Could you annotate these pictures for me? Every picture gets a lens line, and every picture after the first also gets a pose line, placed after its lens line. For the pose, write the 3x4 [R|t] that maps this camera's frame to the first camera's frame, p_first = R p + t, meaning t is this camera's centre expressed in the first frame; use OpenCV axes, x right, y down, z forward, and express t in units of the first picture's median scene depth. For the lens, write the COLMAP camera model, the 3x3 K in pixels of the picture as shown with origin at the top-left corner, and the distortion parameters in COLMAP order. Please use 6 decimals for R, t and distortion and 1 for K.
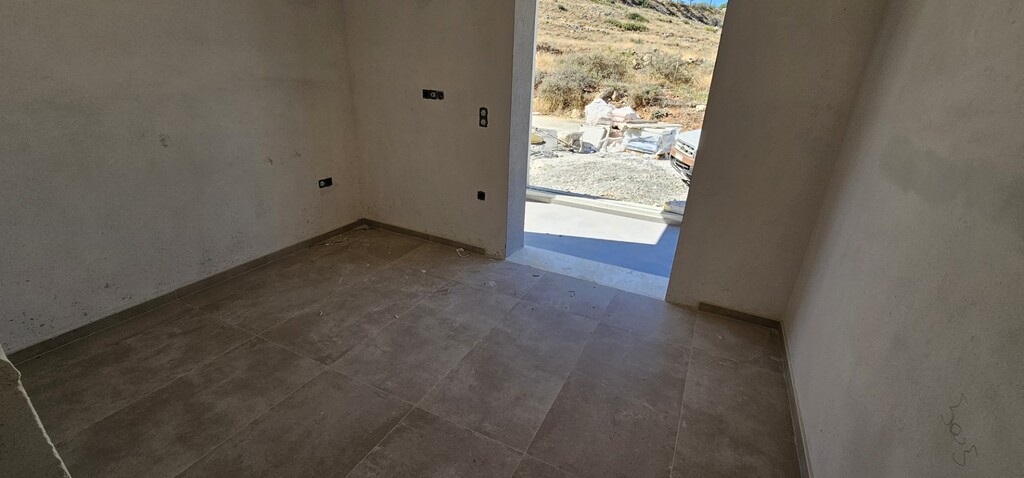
lens RADIAL K [[415.3, 0, 516.3], [0, 415.3, 242.4], [0, 0, 1]] dist [0.001076, 0.000022]
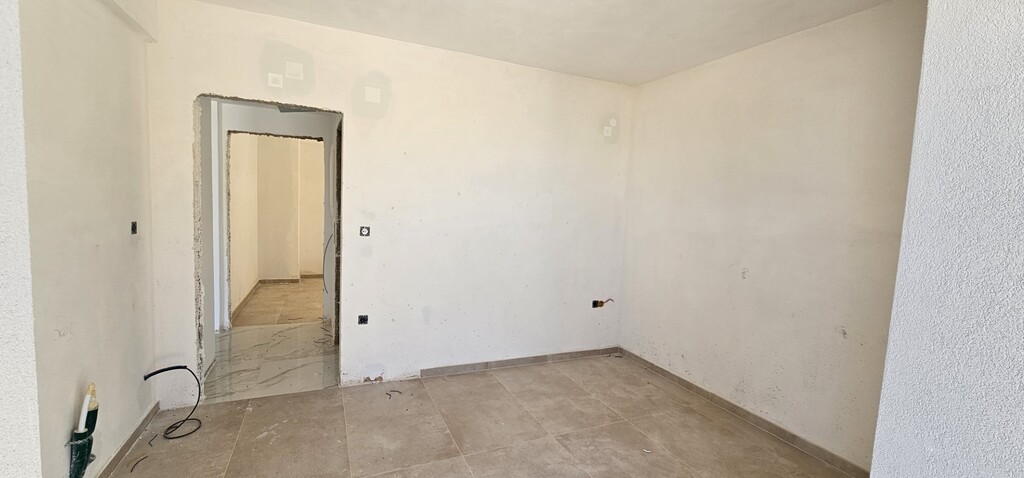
lens RADIAL K [[415.3, 0, 517.7], [0, 415.3, 240.1], [0, 0, 1]] dist [0.001076, 0.000022]
pose [[-0.621839, -0.010904, -0.783069, 0.228771], [-0.375079, 0.881909, 0.285572, -0.209854], [0.687482, 0.471293, -0.552496, 0.579053]]
